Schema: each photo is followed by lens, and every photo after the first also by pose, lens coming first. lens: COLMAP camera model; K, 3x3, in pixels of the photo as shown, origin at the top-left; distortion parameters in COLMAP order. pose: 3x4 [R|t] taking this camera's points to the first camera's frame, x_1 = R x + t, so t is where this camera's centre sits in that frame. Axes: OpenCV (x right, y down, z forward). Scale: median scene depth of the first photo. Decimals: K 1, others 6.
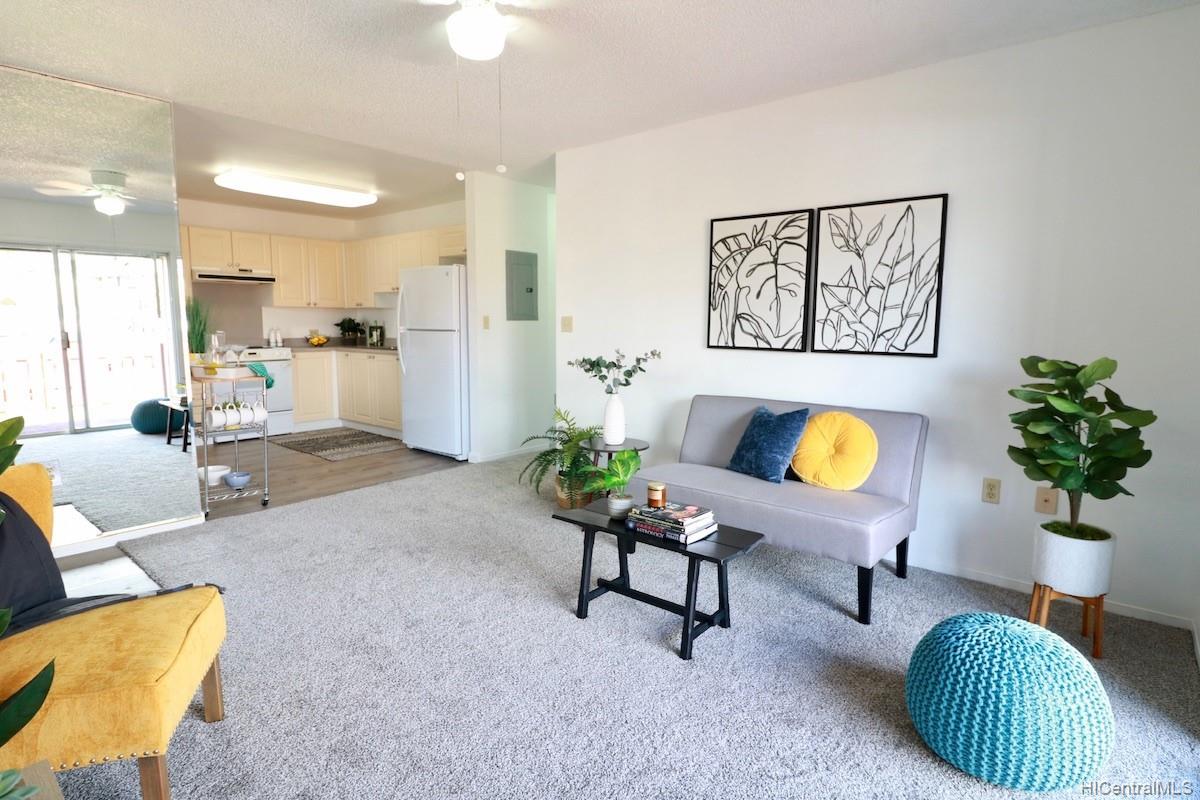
lens RADIAL K [[636.4, 0, 597.5], [0, 636.4, 394.4], [0, 0, 1]] dist [0.000067, -0.000348]
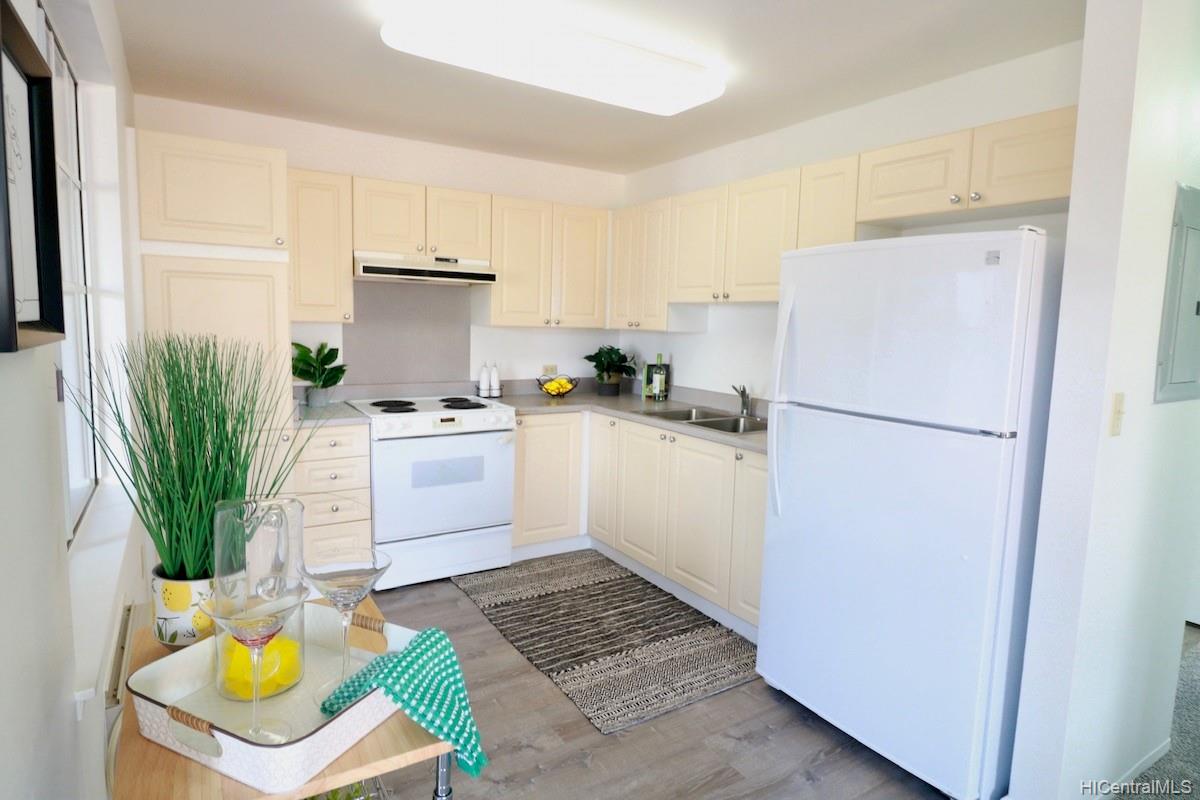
lens RADIAL K [[659.3, 0, 585.1], [0, 659.3, 395.5], [0, 0, 1]] dist [-0.003367, 0.000197]
pose [[0.948371, 0.054447, -0.312454, -0.243895], [-0.057388, 0.998352, -0.000216, -0.081155], [0.311927, 0.018136, 0.949933, 0.474604]]
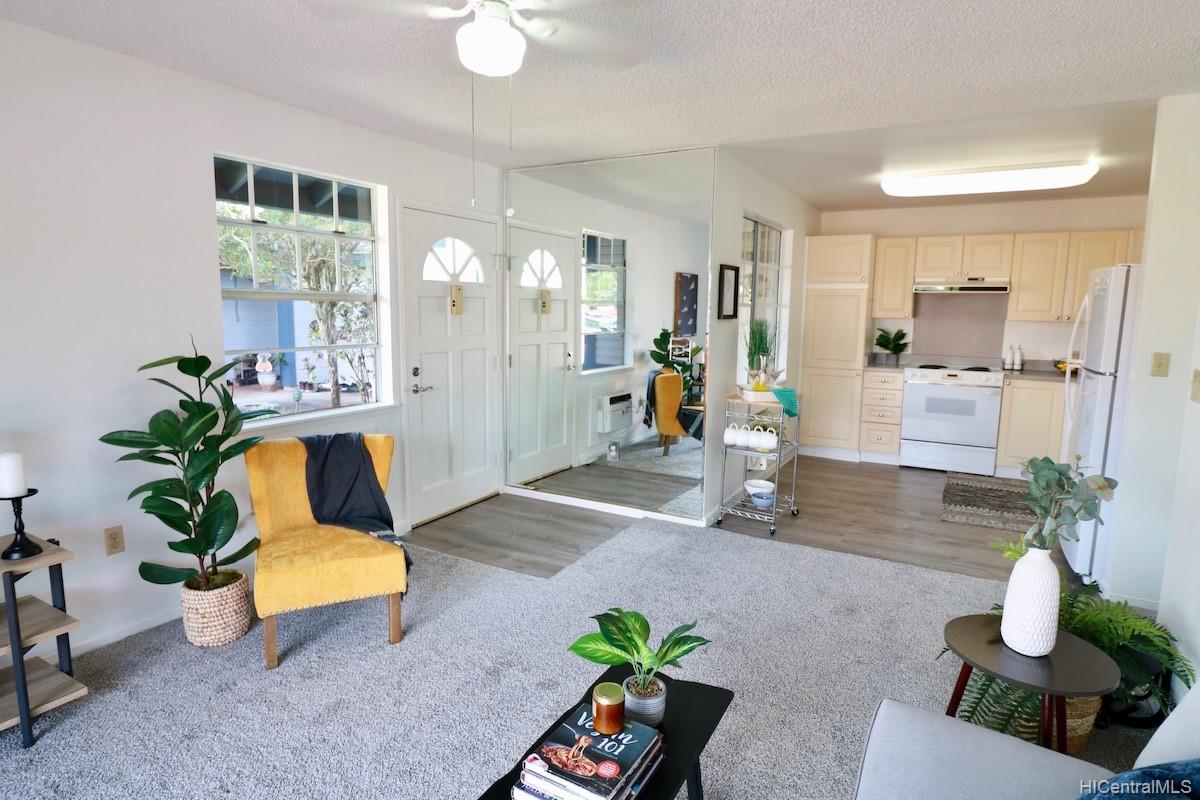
lens RADIAL K [[659.3, 0, 585.1], [0, 659.3, 395.5], [0, 0, 1]] dist [-0.003367, 0.000197]
pose [[0.174588, 0.127903, -0.976299, 0.225035], [-0.128757, 0.985979, 0.106146, -0.061478], [0.976187, 0.107174, 0.188608, 0.308797]]
